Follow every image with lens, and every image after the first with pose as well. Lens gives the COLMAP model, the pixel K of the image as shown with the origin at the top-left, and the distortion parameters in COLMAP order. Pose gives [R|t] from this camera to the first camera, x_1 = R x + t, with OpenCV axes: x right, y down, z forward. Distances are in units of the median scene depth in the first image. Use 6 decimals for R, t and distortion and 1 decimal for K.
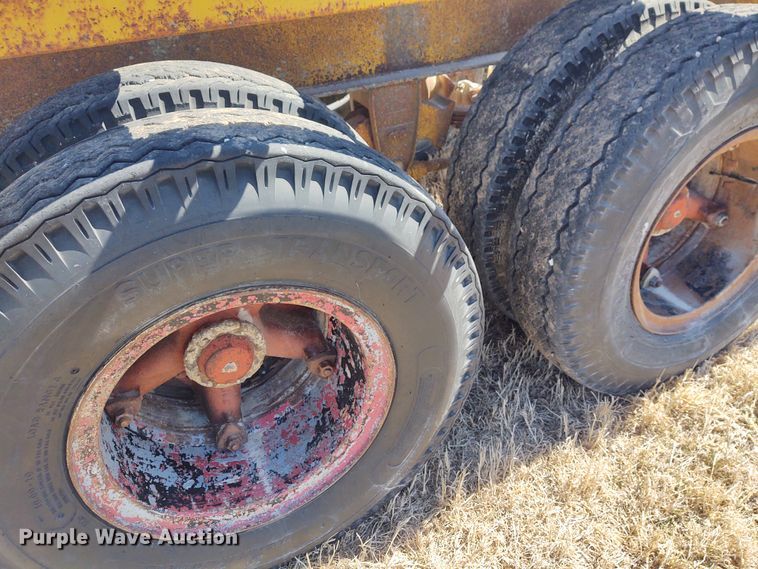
lens RADIAL K [[558.0, 0, 382.6], [0, 558.0, 247.6], [0, 0, 1]] dist [-0.019773, -0.000935]
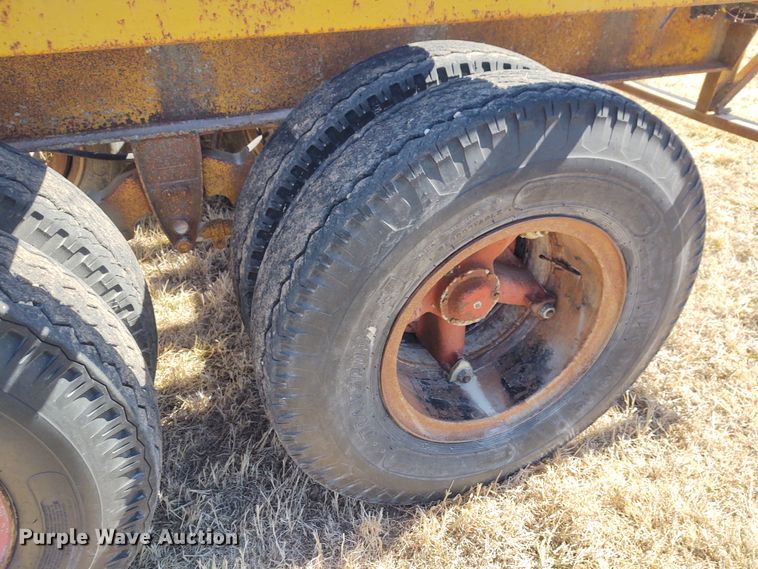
lens RADIAL K [[545.9, 0, 378.9], [0, 545.9, 271.6], [0, 0, 1]] dist [0.027414, -0.091367]
pose [[0.997080, 0.070407, -0.029573, 0.414626], [-0.070424, 0.997517, 0.000466, -0.106667], [0.029533, 0.001618, 0.999563, 0.142855]]
